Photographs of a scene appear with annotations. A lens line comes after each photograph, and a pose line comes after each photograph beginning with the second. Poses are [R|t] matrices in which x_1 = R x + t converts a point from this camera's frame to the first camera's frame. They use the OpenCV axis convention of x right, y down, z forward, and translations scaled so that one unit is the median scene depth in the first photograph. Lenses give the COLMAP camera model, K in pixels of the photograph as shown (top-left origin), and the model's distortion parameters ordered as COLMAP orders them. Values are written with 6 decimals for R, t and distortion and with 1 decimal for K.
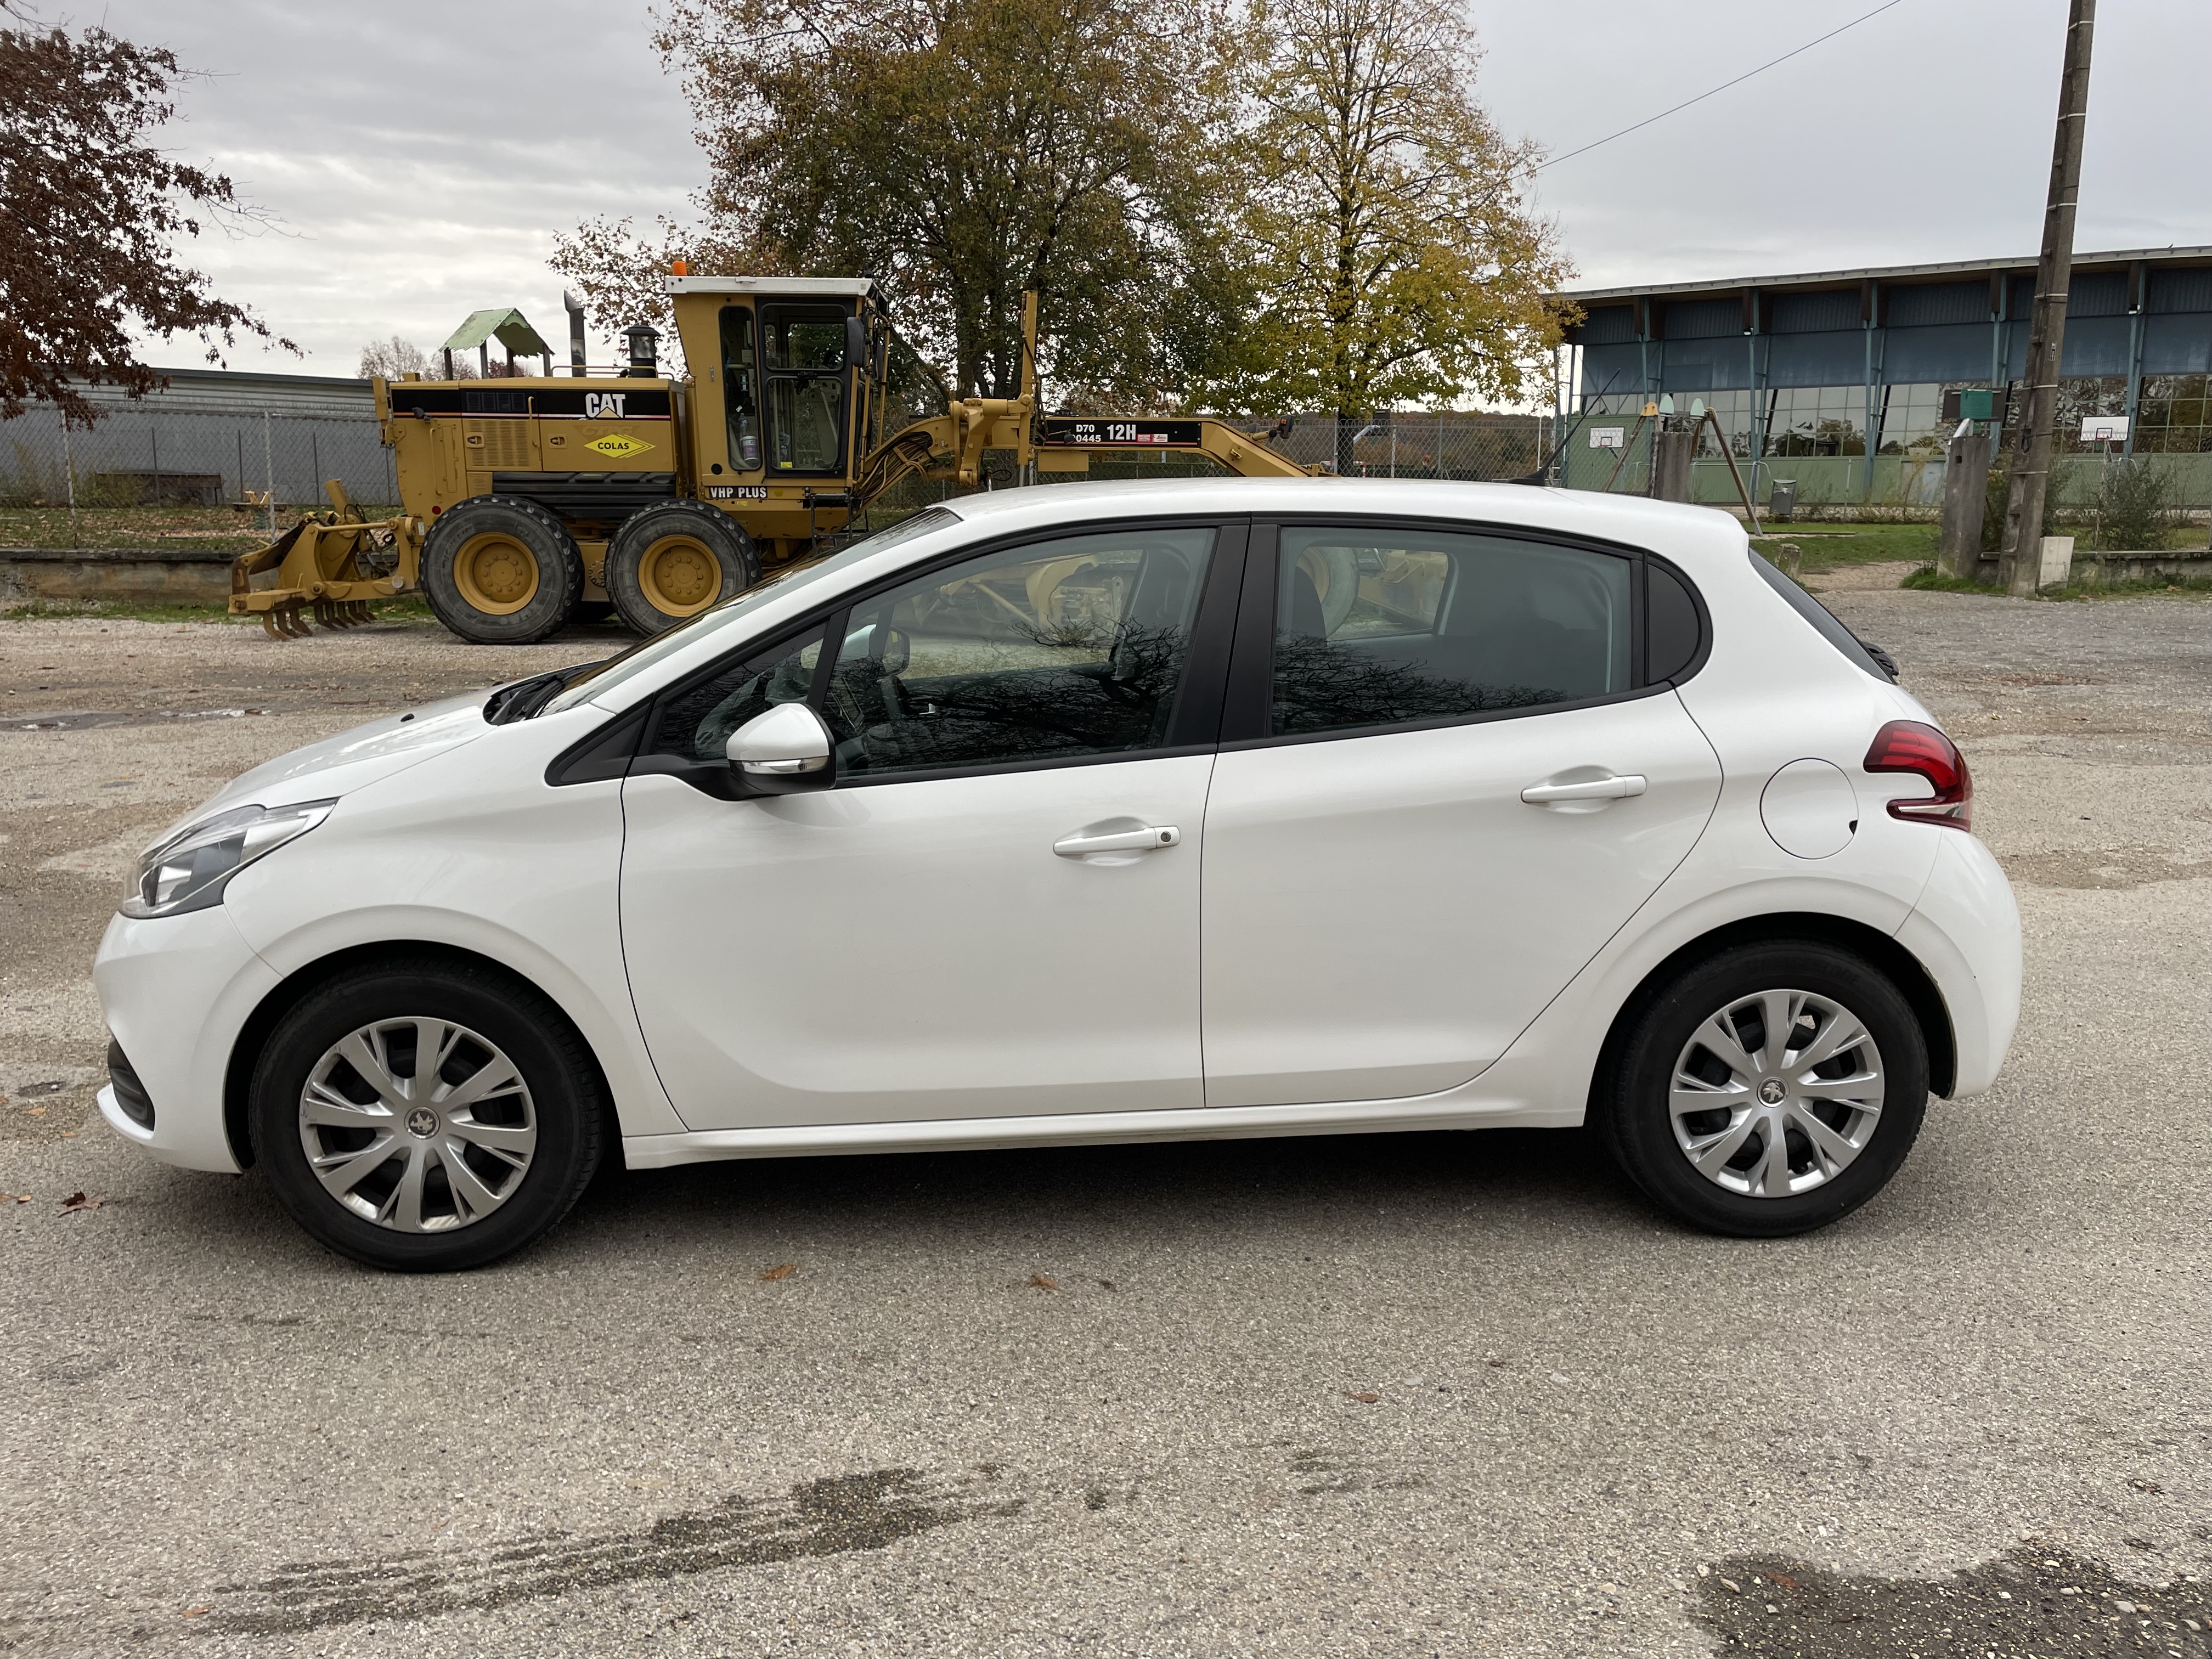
lens RADIAL K [[1711.9, 0, 1106.0], [0, 1711.9, 829.5], [0, 0, 1]] dist [0.002130, -0.006444]
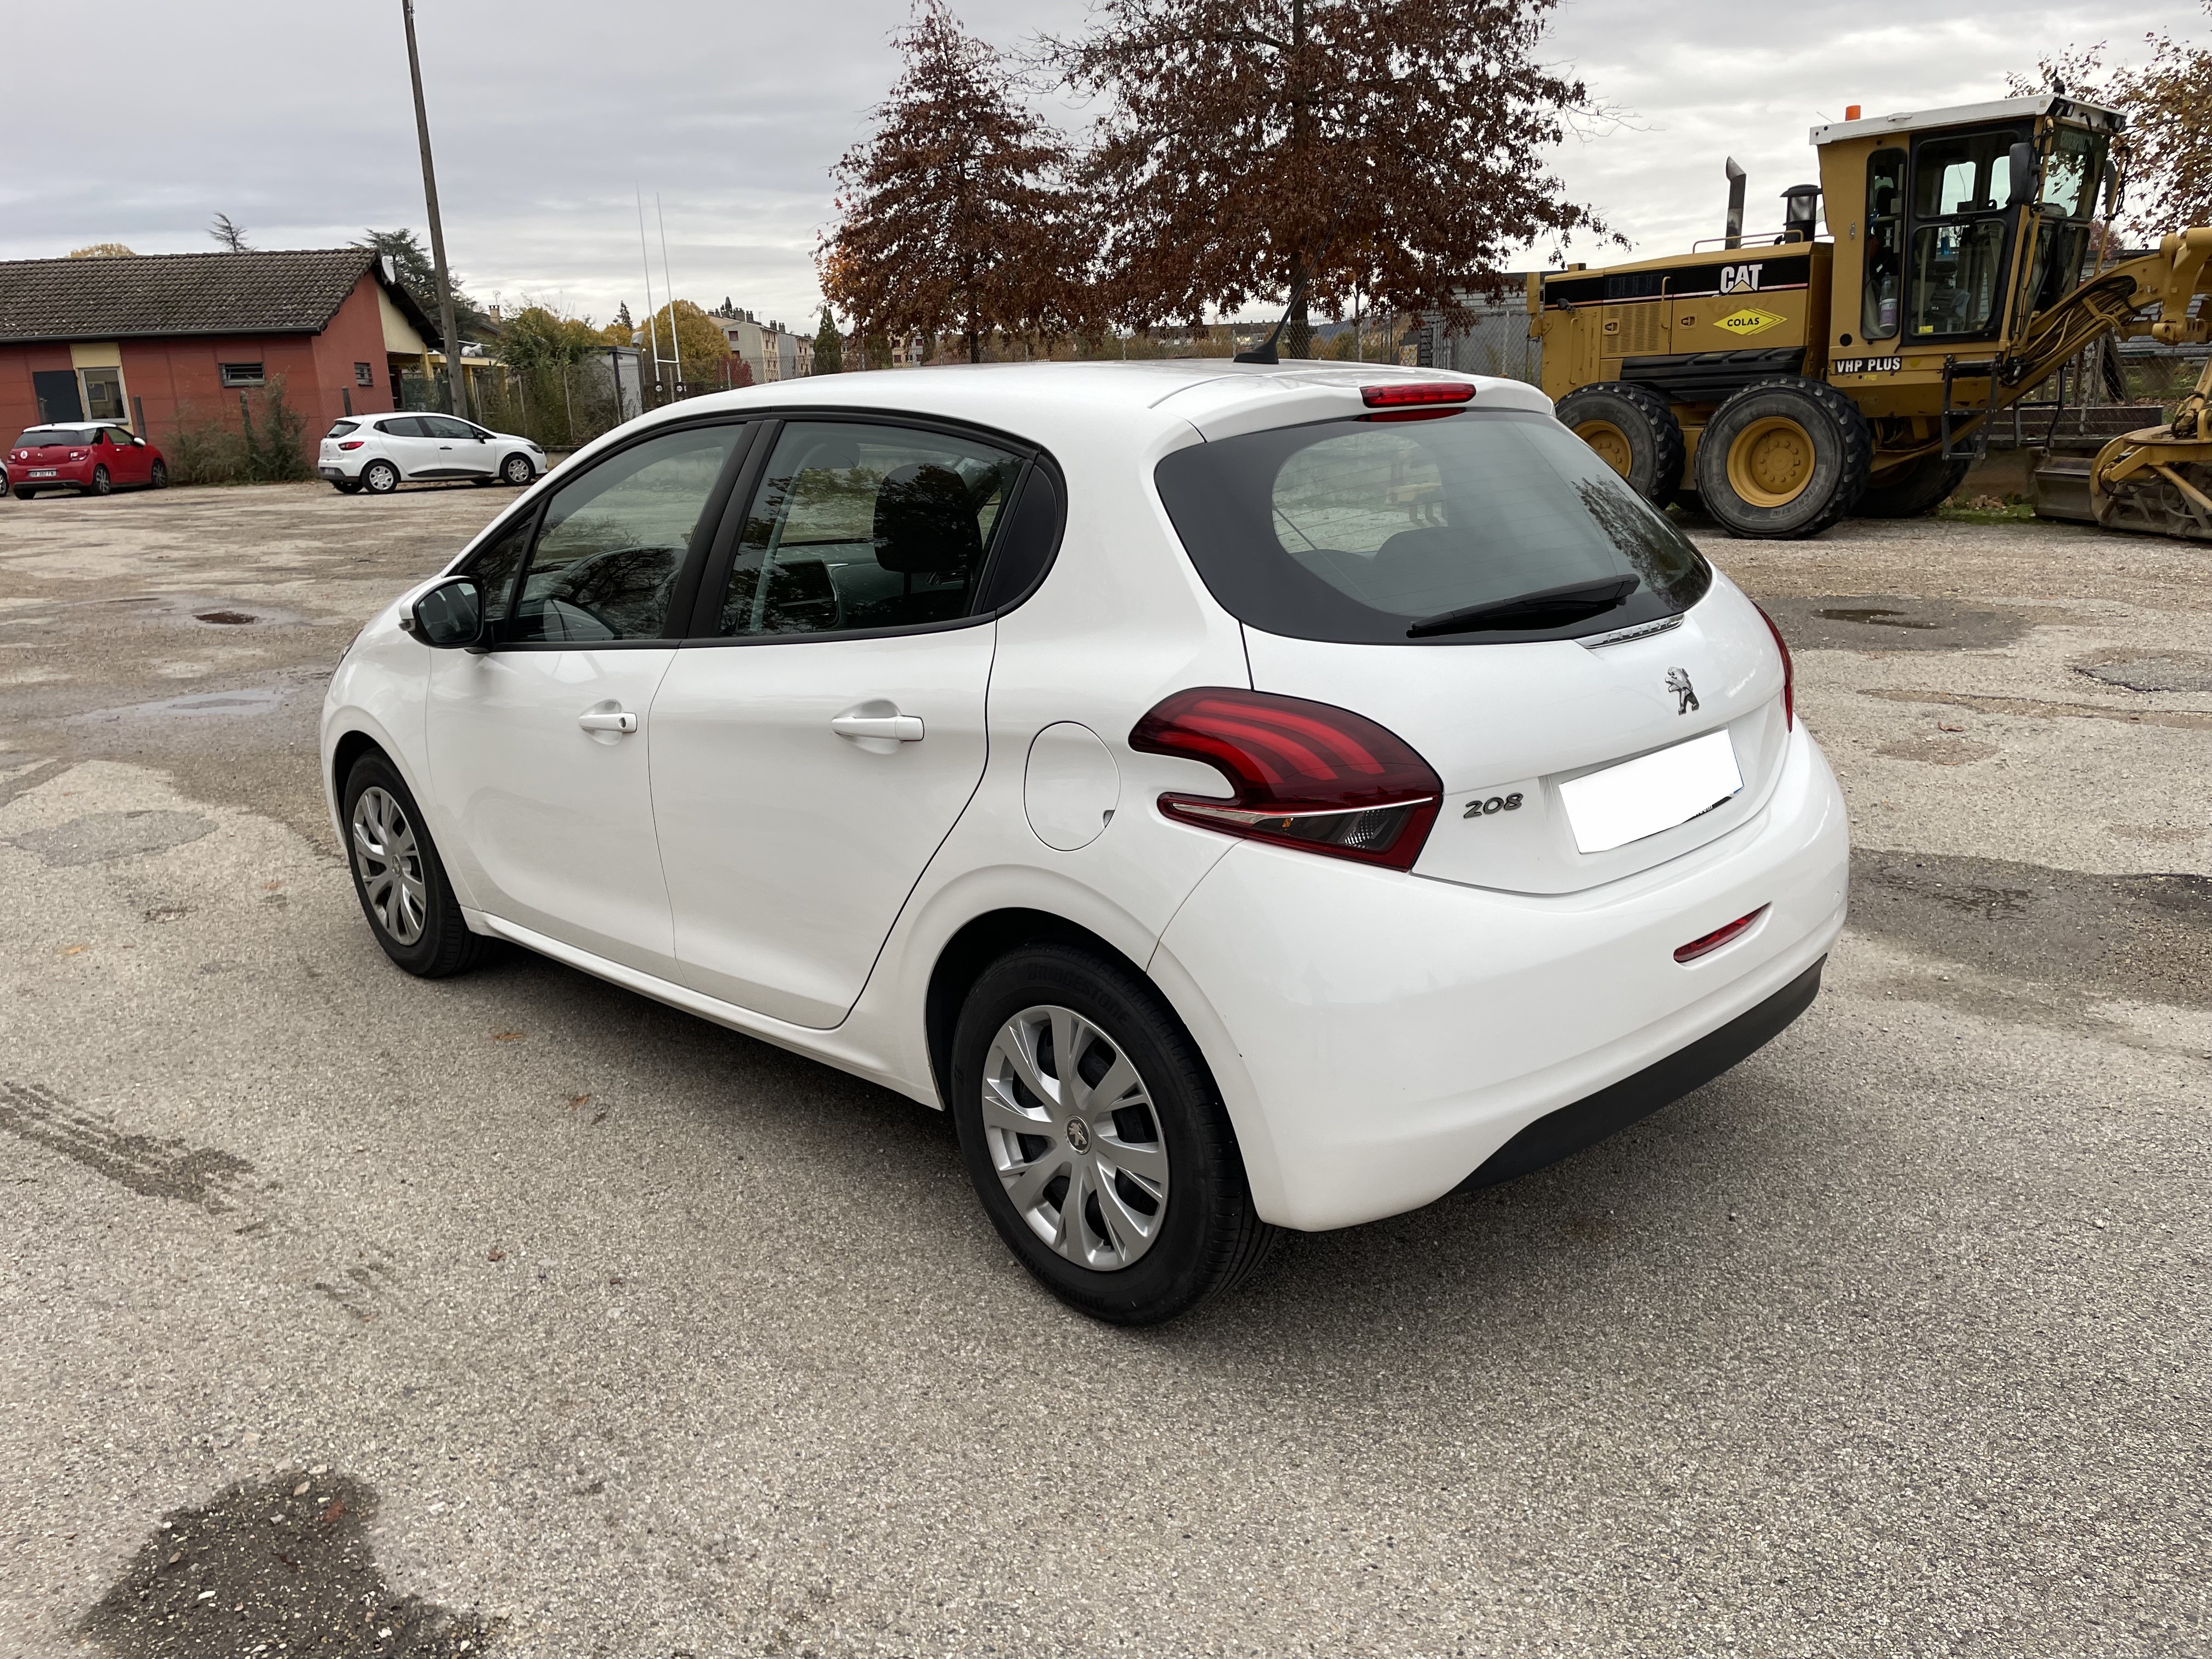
lens RADIAL K [[1673.0, 0, 1111.3], [0, 1673.0, 830.3], [0, 0, 1]] dist [0.104941, -0.129279]
pose [[0.656390, 0.154151, -0.738505, 0.219675], [-0.104253, 0.988044, 0.113577, -0.017779], [0.747184, 0.002440, 0.664613, 0.118613]]
